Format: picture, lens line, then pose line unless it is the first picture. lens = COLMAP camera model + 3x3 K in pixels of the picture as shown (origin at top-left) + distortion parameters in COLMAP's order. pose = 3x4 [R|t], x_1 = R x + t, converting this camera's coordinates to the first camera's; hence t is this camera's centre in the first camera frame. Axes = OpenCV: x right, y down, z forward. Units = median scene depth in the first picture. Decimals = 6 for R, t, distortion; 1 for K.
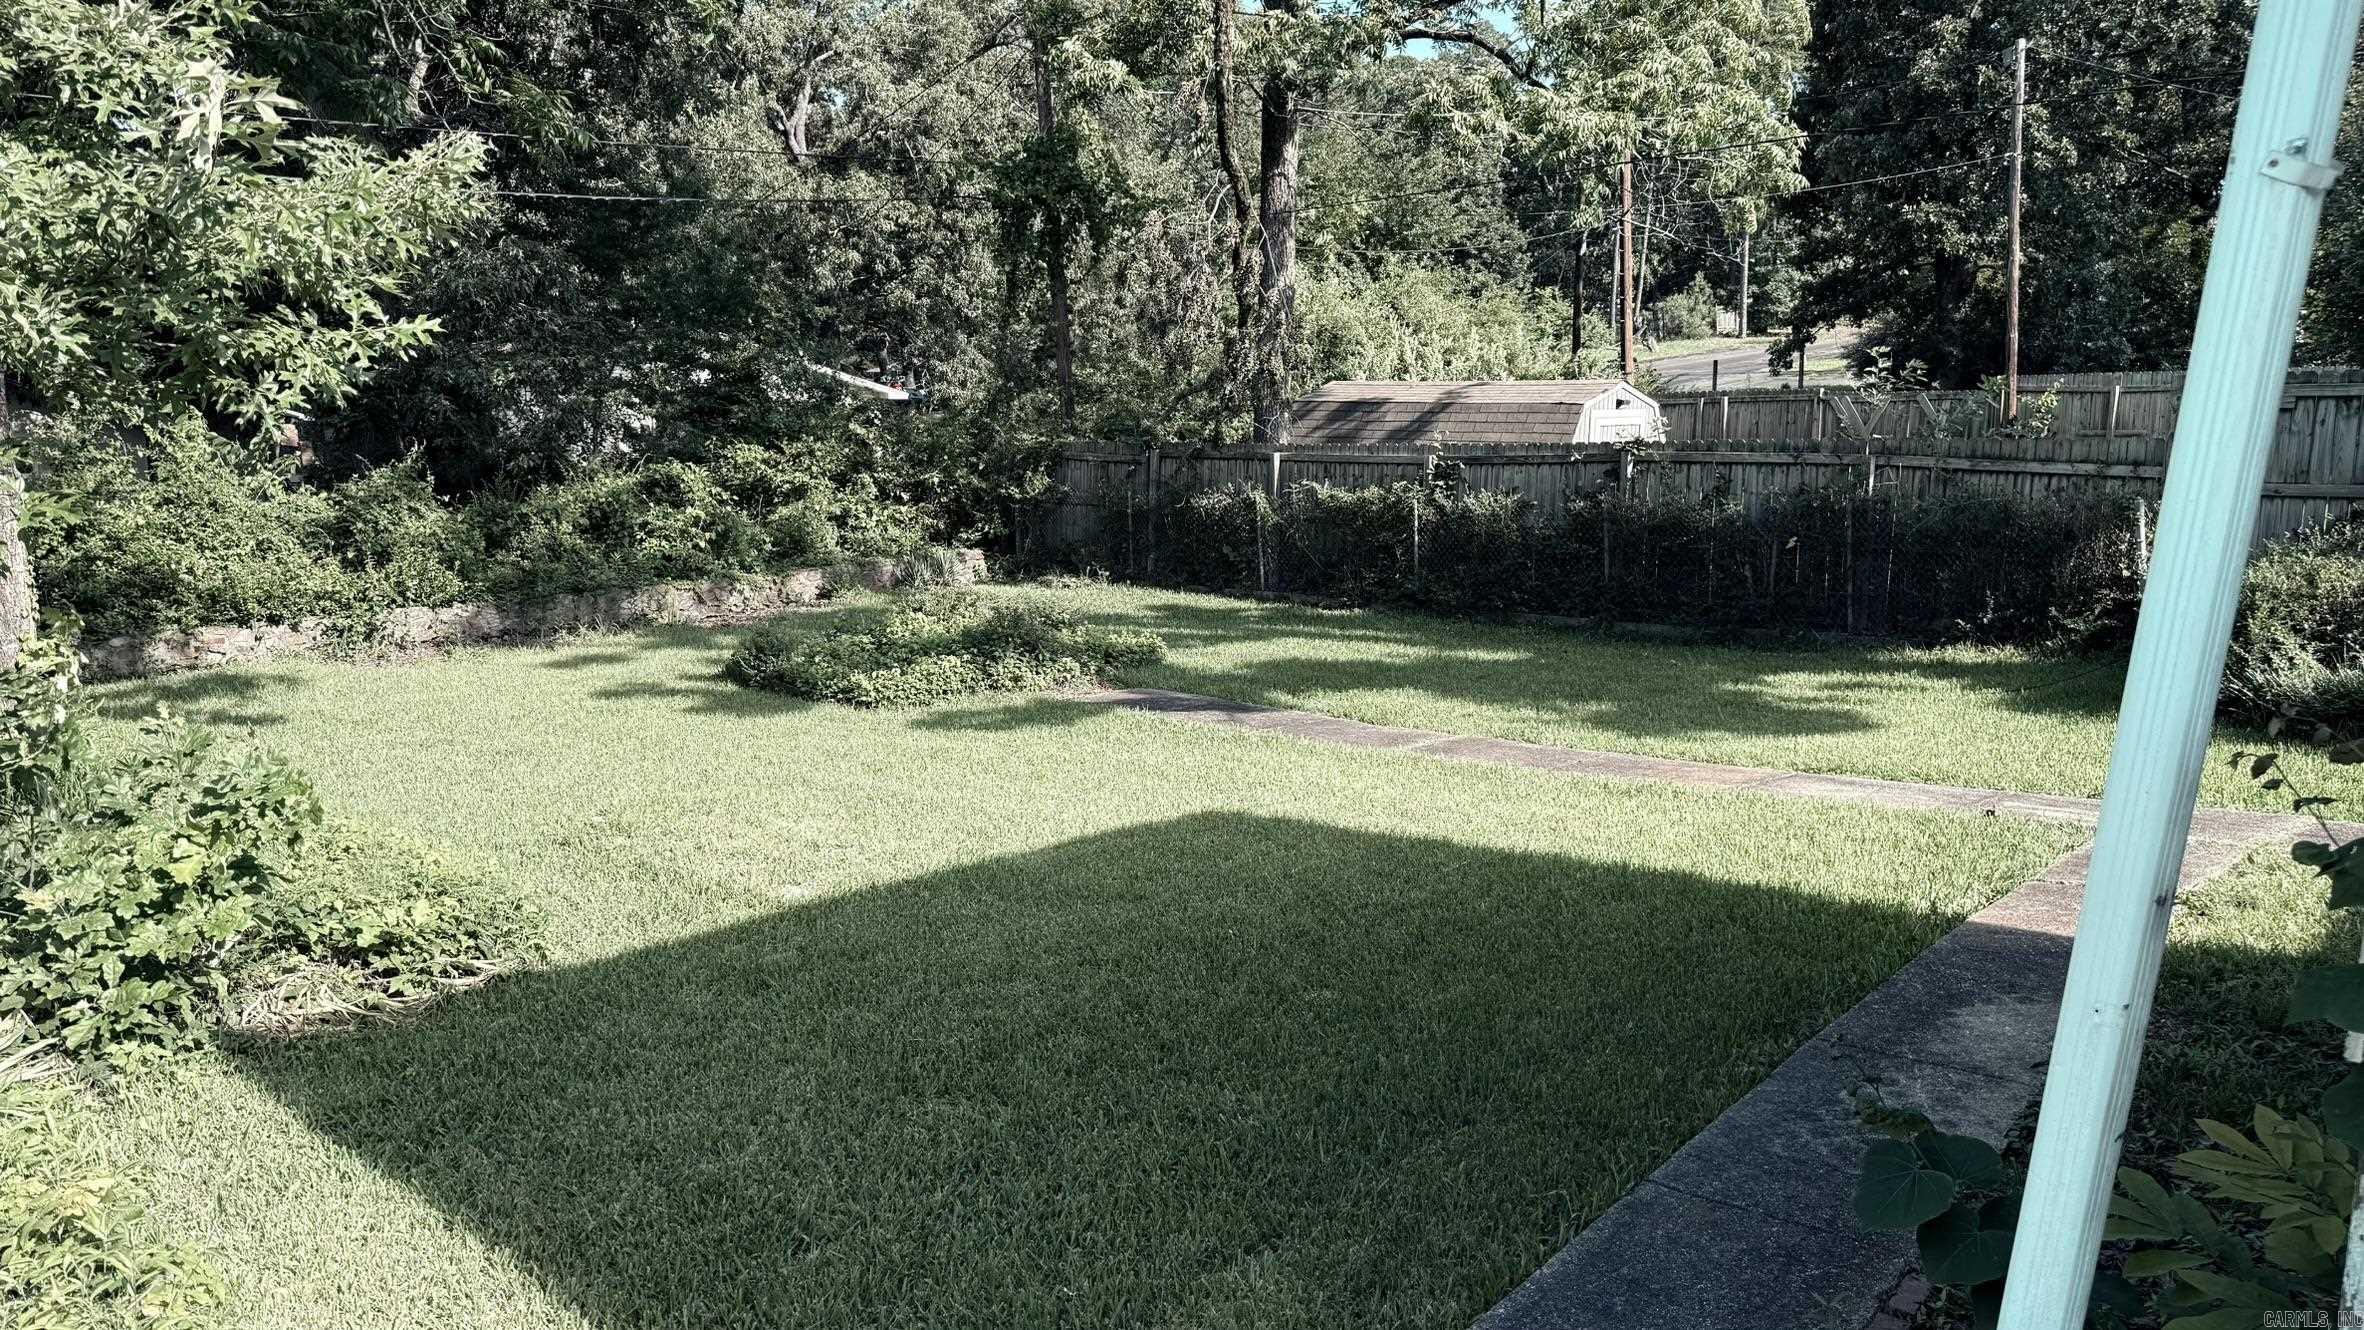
lens RADIAL K [[1622.4, 0, 1207.1], [0, 1622.4, 664.9], [0, 0, 1]] dist [0.148449, -0.251042]
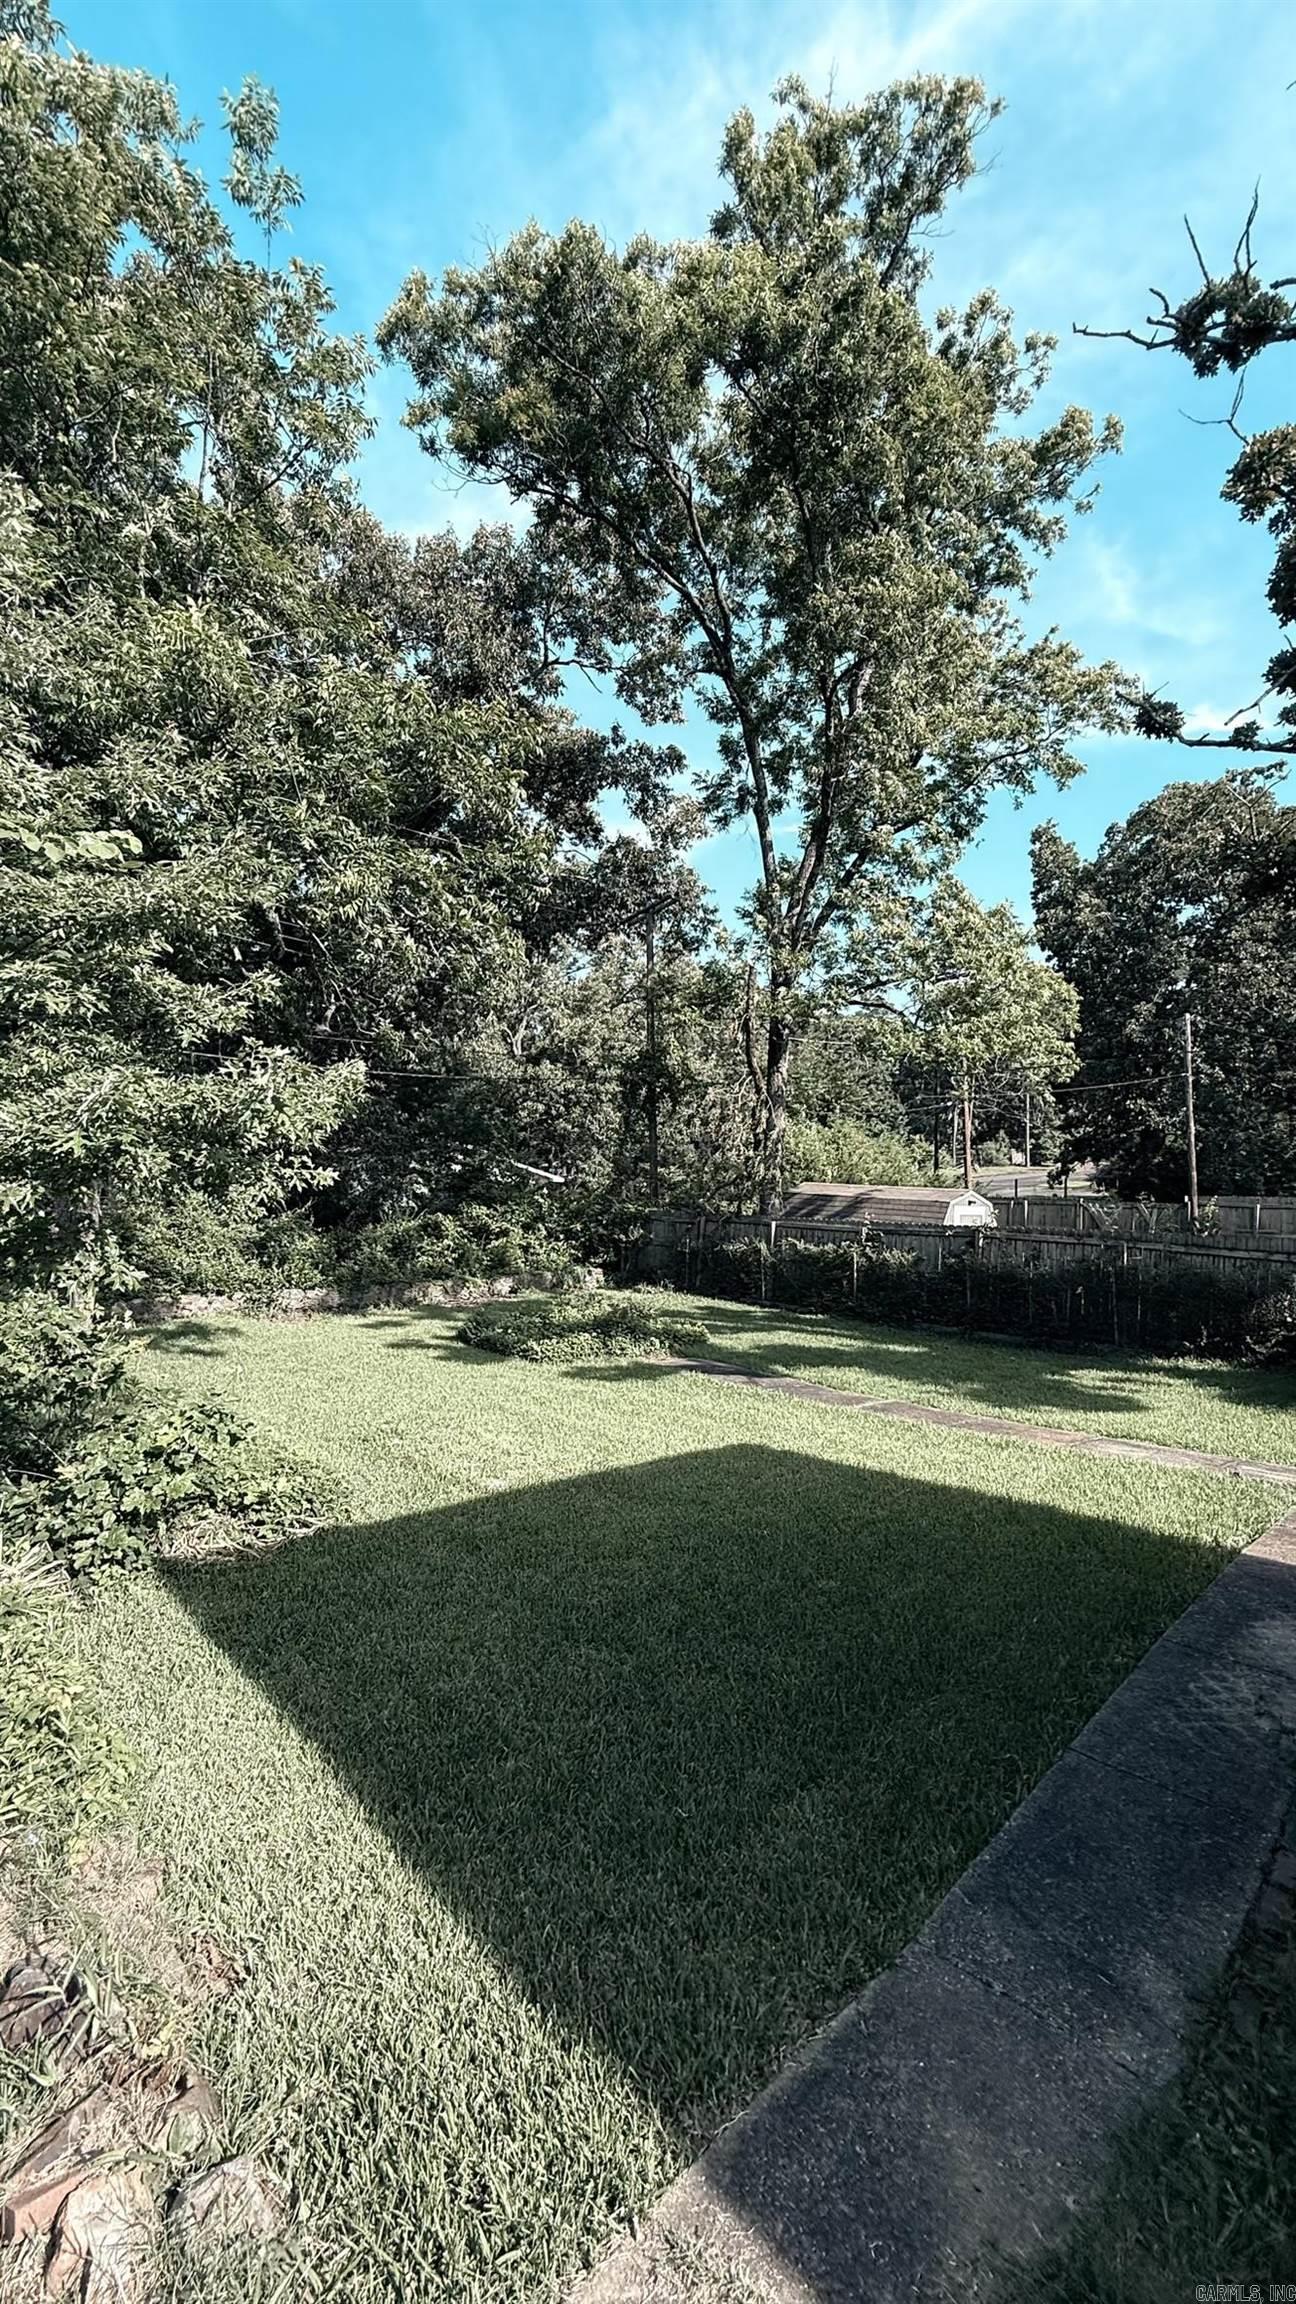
lens RADIAL K [[909.2, 0, 657.3], [0, 909.2, 1146.6], [0, 0, 1]] dist [-0.000075, -0.000007]
pose [[0.996680, 0.035613, -0.073222, -0.014911], [-0.049689, 0.978440, -0.200465, -0.007947], [0.064504, 0.203437, 0.976961, 0.019677]]
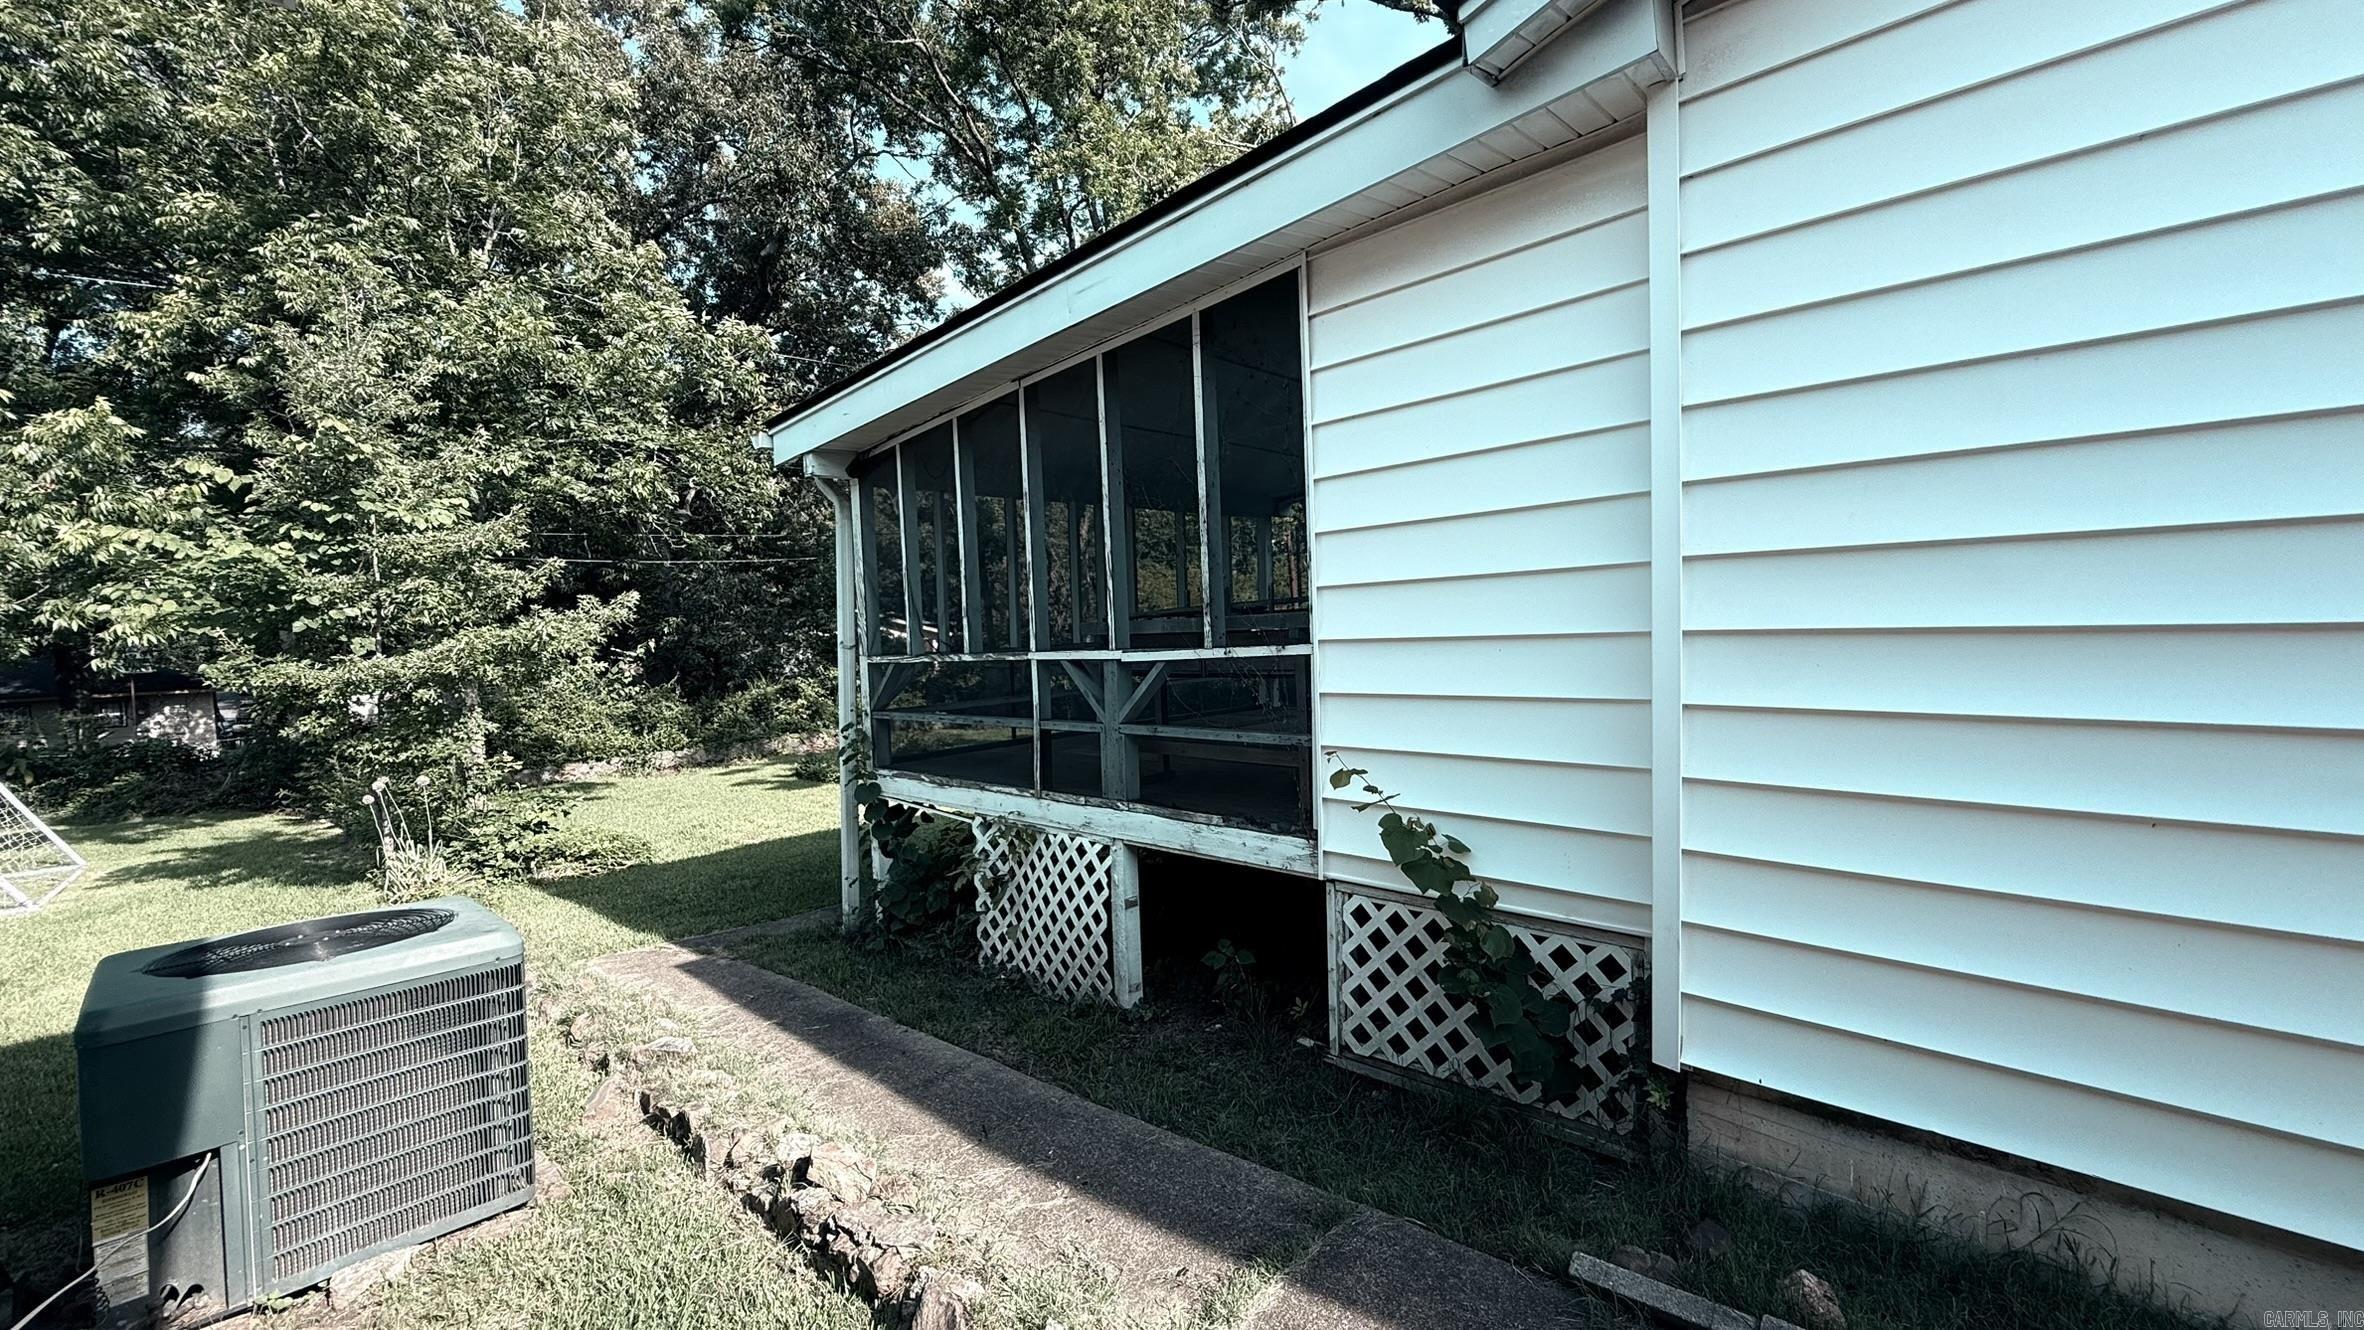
lens RADIAL K [[980.4, 0, 1229.6], [0, 980.4, 668.8], [0, 0, 1]] dist [-0.011005, -0.000078]
pose [[0.998837, -0.039878, 0.027111, 0.230023], [0.042598, 0.993182, -0.108511, 0.028587], [-0.022599, 0.109540, 0.993725, -0.300880]]
